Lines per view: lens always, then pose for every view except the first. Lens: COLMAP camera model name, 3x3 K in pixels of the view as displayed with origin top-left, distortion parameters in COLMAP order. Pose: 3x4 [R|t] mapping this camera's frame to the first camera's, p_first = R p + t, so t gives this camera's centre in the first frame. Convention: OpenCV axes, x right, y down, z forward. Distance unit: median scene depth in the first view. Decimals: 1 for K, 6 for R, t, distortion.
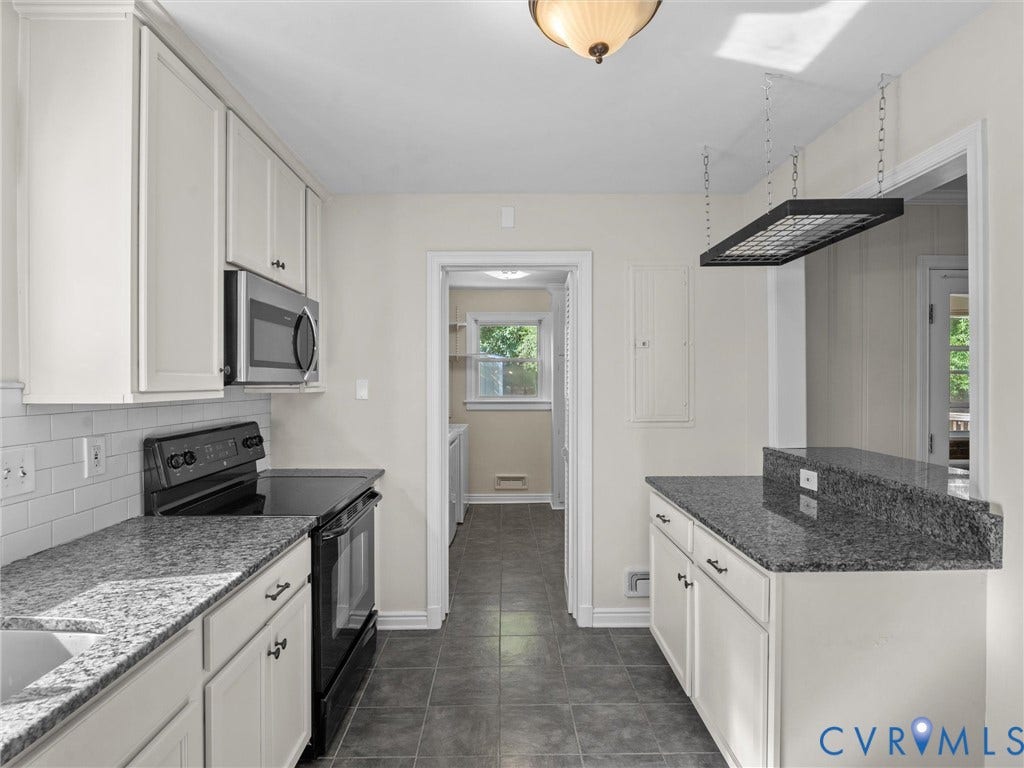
lens RADIAL K [[524.4, 0, 512.0], [0, 524.4, 384.0], [0, 0, 1]] dist [-0.016189, -0.000014]
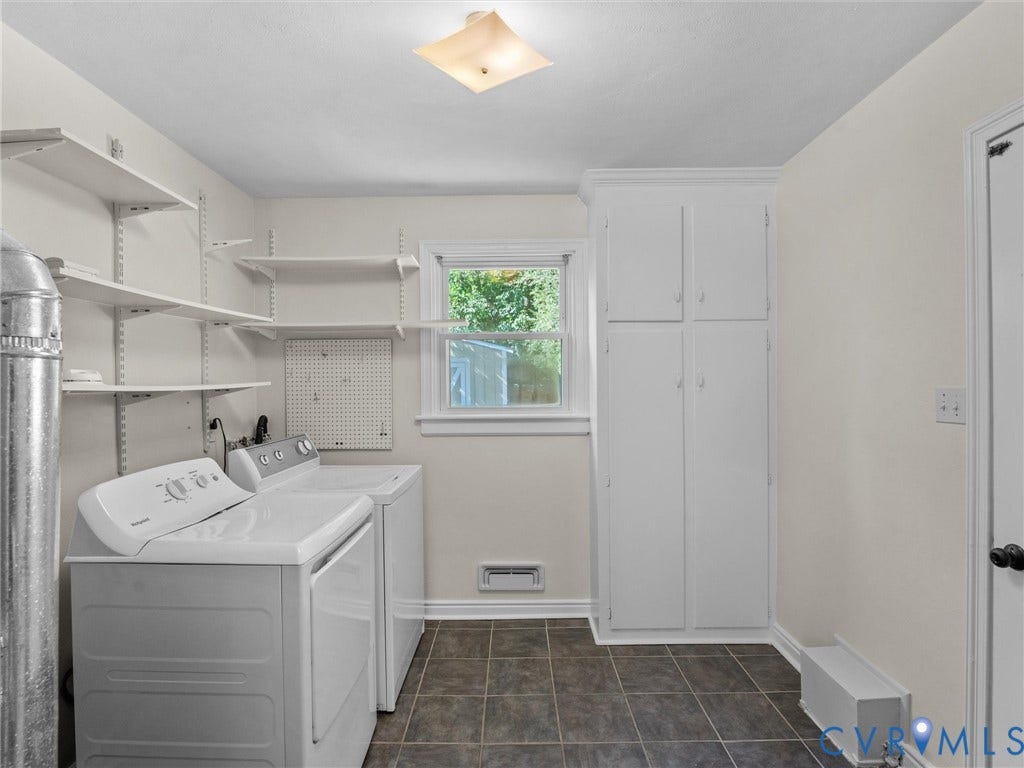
lens RADIAL K [[476.9, 0, 506.0], [0, 476.9, 384.2], [0, 0, 1]] dist [-0.021508, -0.000057]
pose [[0.999358, -0.007432, -0.035059, 0.011213], [0.007636, 0.999955, 0.005685, -0.001080], [0.035015, -0.005949, 0.999369, 0.542509]]
